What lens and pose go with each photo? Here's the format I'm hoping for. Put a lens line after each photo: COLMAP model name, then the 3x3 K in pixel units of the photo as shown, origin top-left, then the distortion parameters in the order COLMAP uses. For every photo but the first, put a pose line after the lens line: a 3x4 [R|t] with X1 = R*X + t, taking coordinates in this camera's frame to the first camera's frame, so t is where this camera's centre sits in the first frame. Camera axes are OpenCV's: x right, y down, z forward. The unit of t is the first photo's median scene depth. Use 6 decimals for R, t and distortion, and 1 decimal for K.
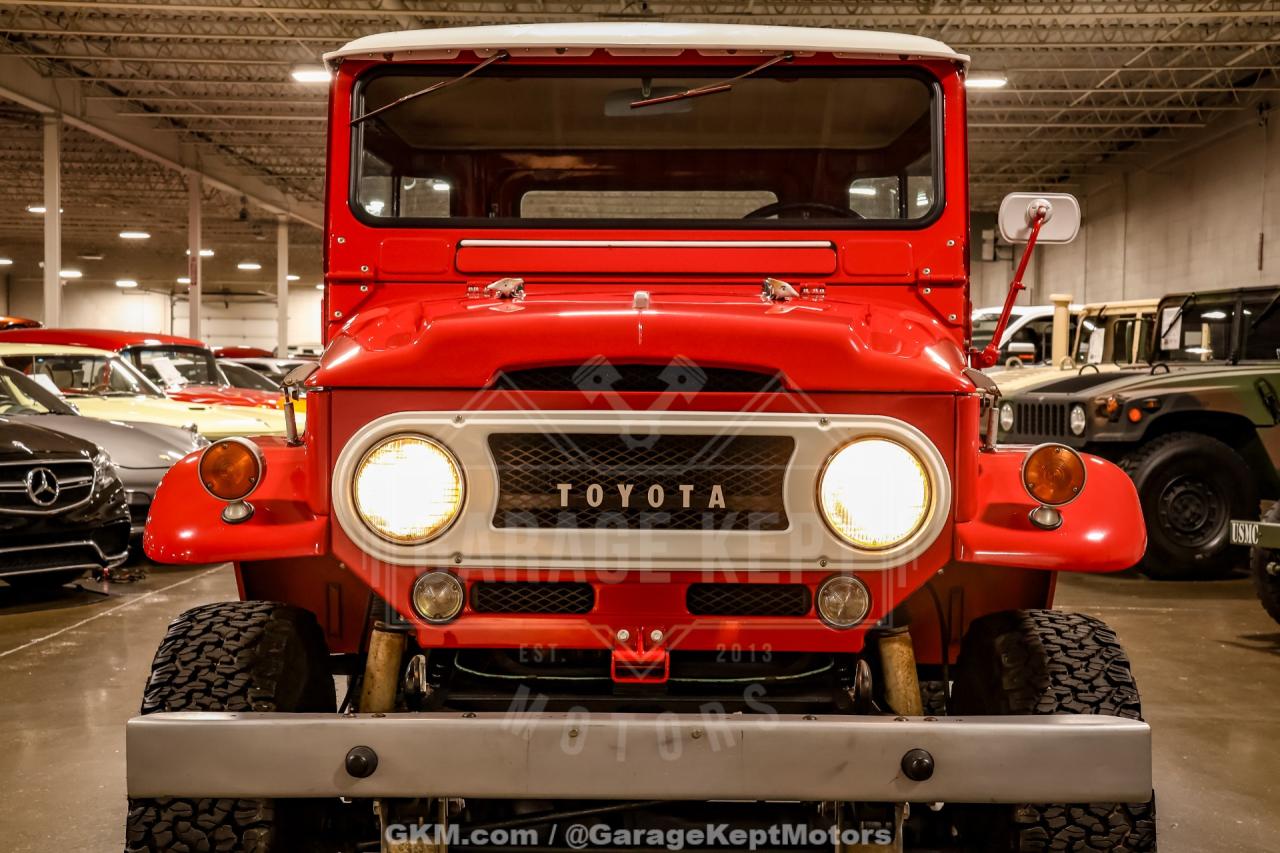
lens RADIAL K [[2084.8, 0, 641.9], [0, 2084.8, 429.5], [0, 0, 1]] dist [0.173802, 0.207720]
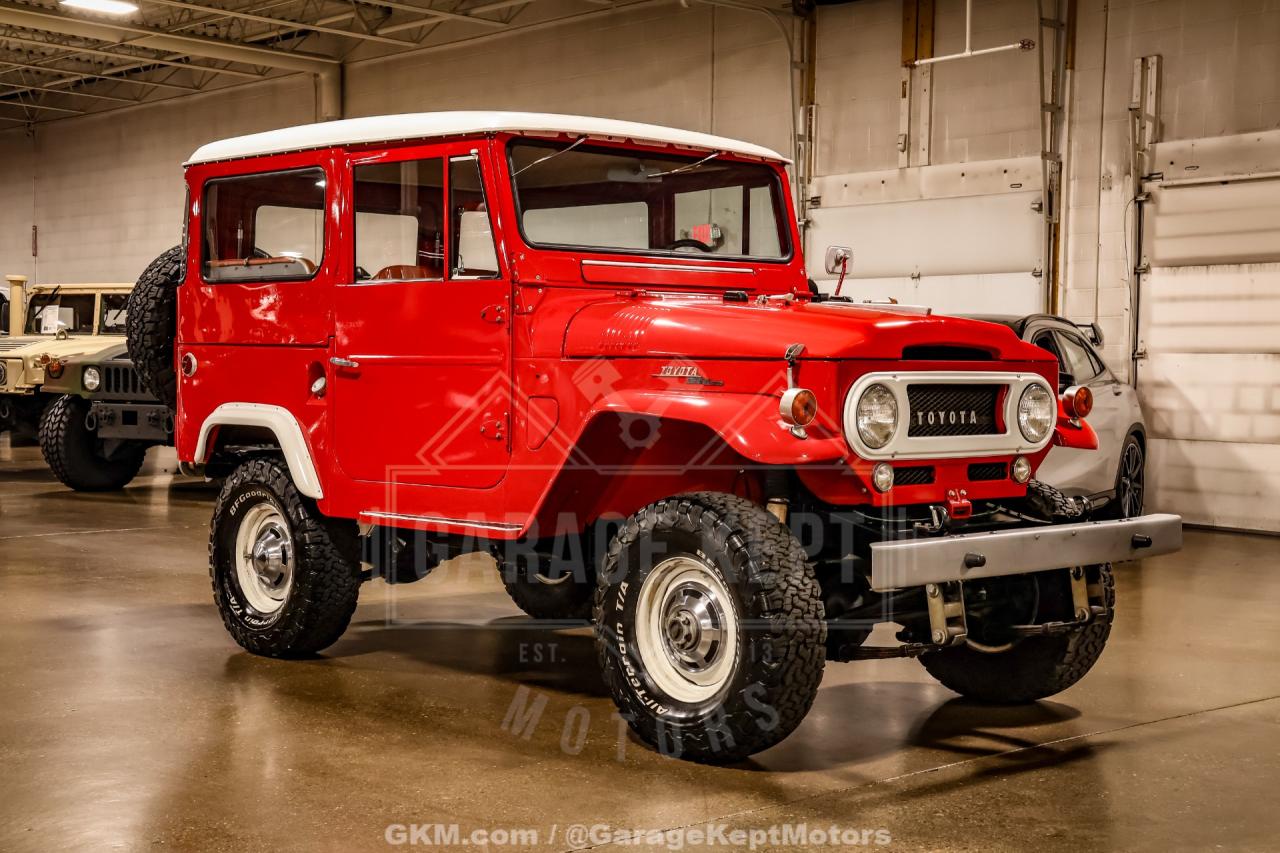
lens RADIAL K [[1798.8, 0, 640.0], [0, 1798.8, 426.5], [0, 0, 1]] dist [0.032108, 0.625954]
pose [[0.728032, -0.027059, 0.685009, -0.964624], [0.012618, 0.999580, 0.026074, -0.003829], [-0.685427, -0.010339, 0.728068, 0.025371]]
